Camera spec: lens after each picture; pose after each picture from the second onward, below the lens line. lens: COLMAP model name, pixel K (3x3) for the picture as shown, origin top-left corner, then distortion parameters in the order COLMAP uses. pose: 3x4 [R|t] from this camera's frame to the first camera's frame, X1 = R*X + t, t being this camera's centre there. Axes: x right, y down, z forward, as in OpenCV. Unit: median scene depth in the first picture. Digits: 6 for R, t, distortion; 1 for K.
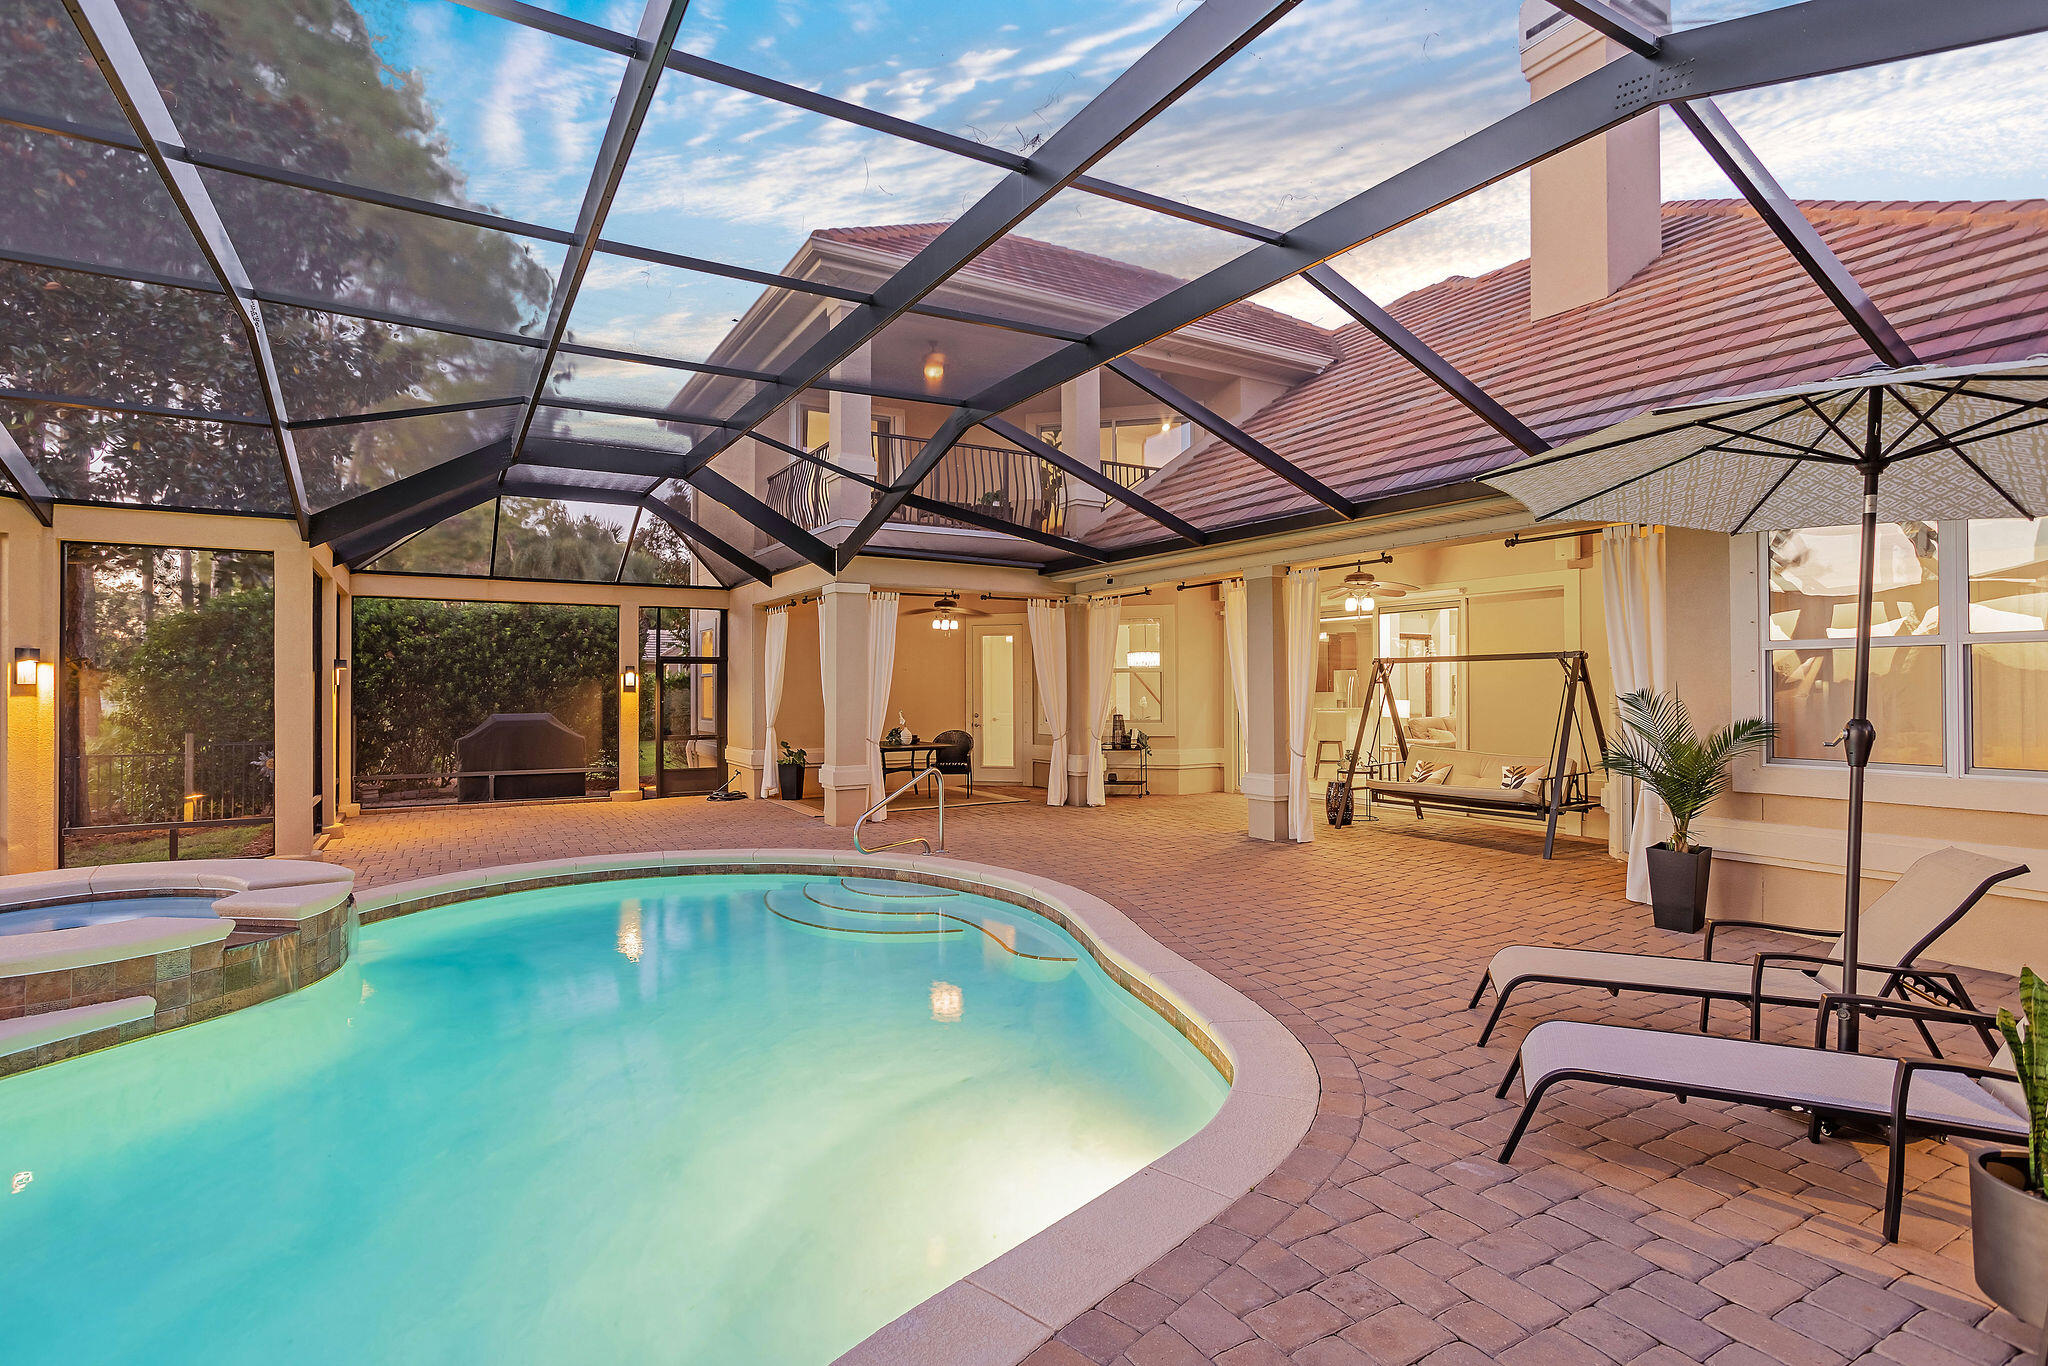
lens RADIAL K [[980.6, 0, 1023.2], [0, 980.6, 673.7], [0, 0, 1]] dist [-0.045194, 0.028171]
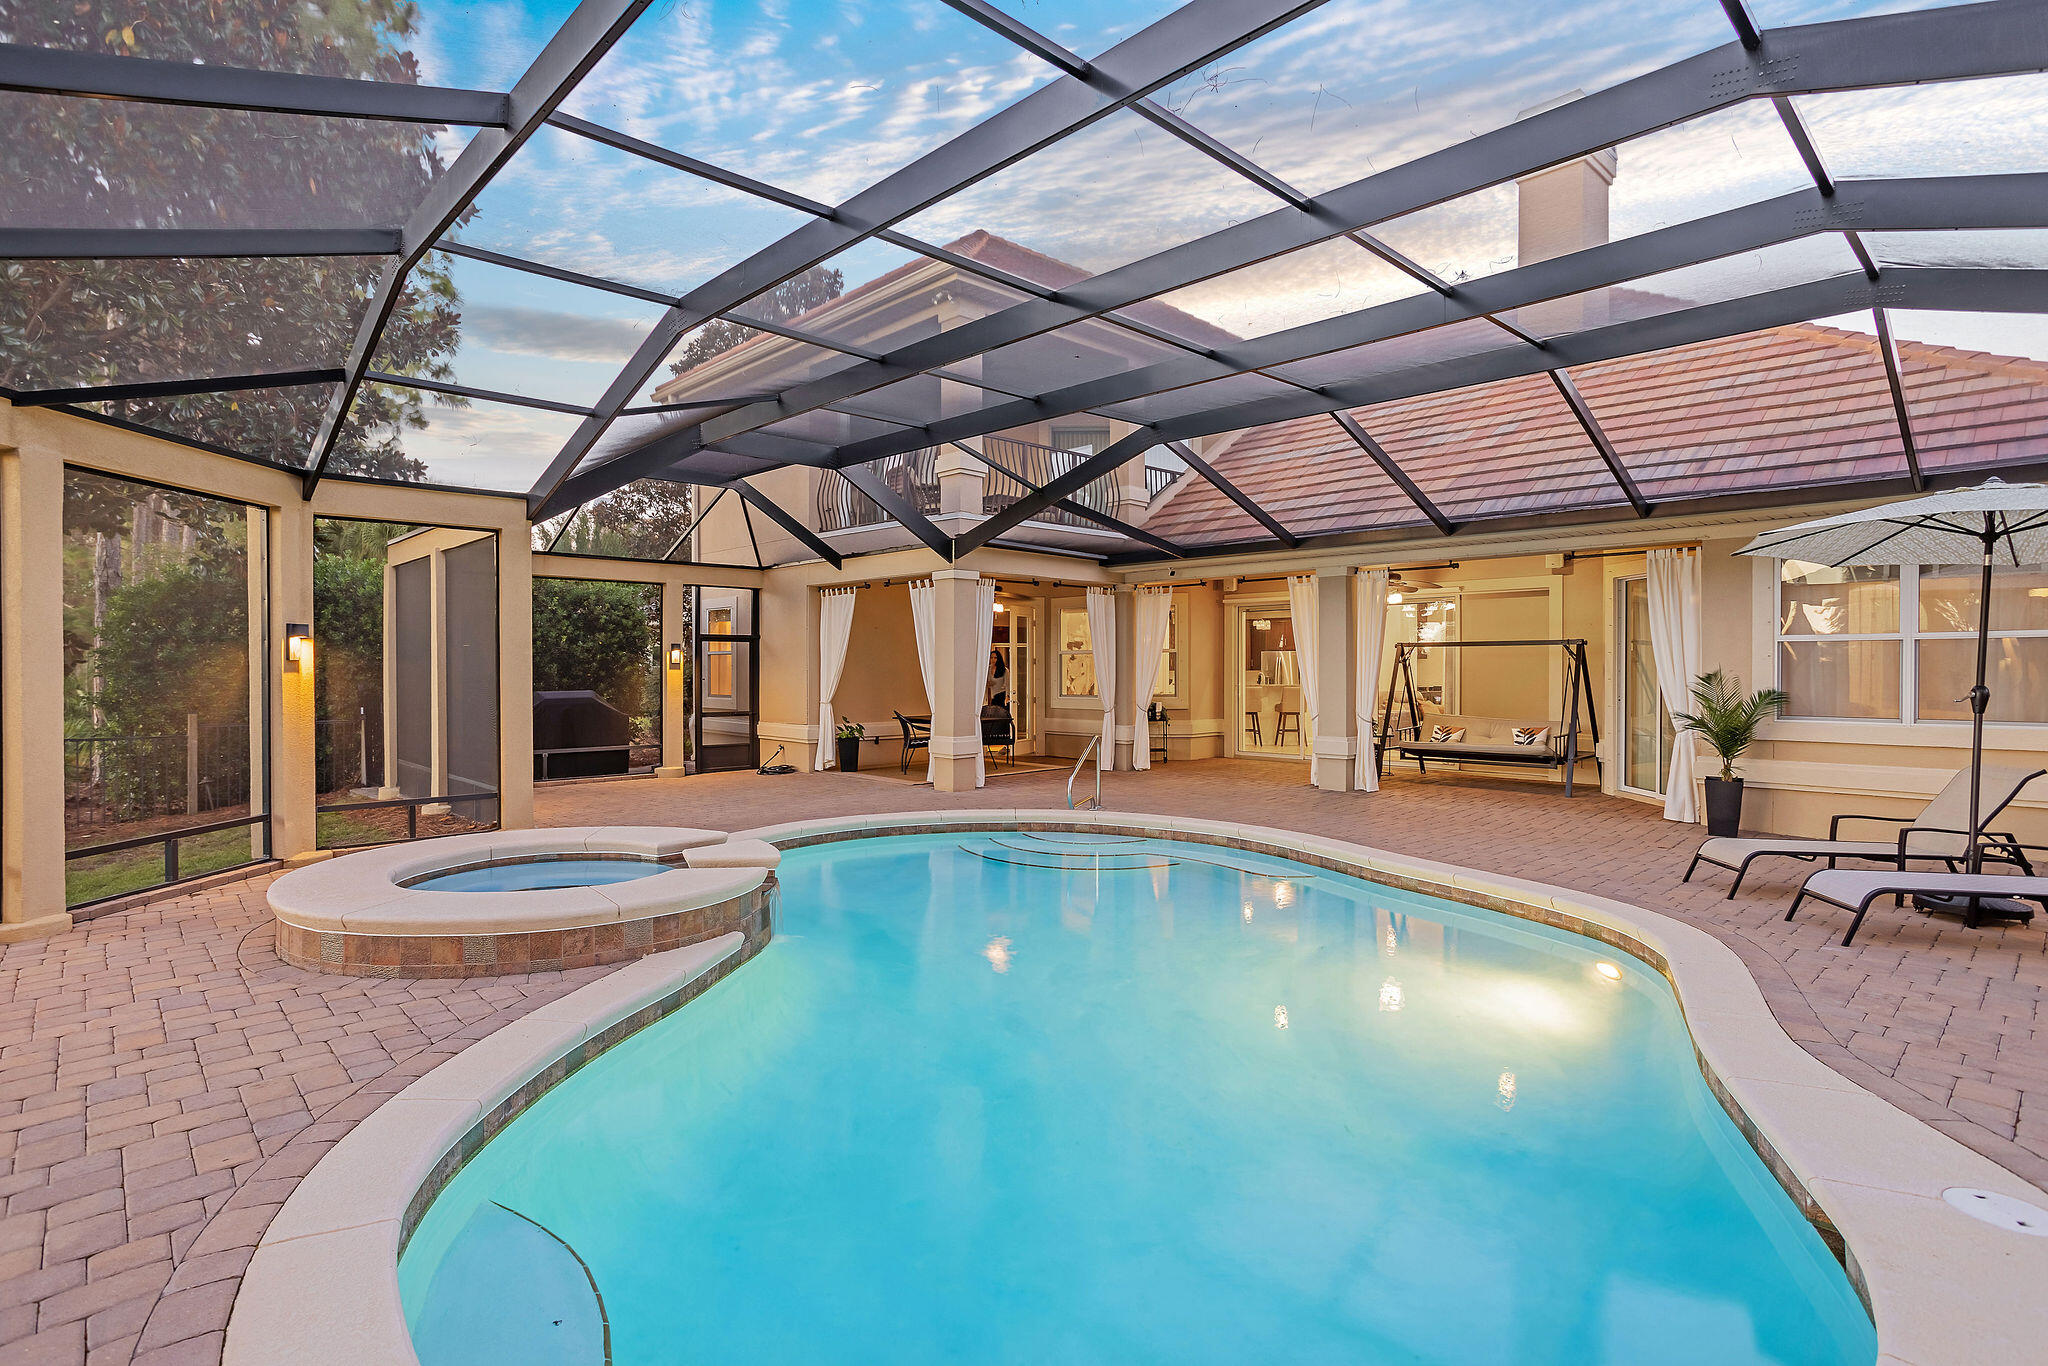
lens RADIAL K [[1002.4, 0, 990.7], [0, 1002.4, 656.1], [0, 0, 1]] dist [-0.000547, 0.000205]
pose [[0.973840, 0.004786, 0.227186, -0.393124], [-0.005793, 0.999976, 0.003768, -0.000773], [-0.227162, -0.004986, 0.973844, -0.106307]]
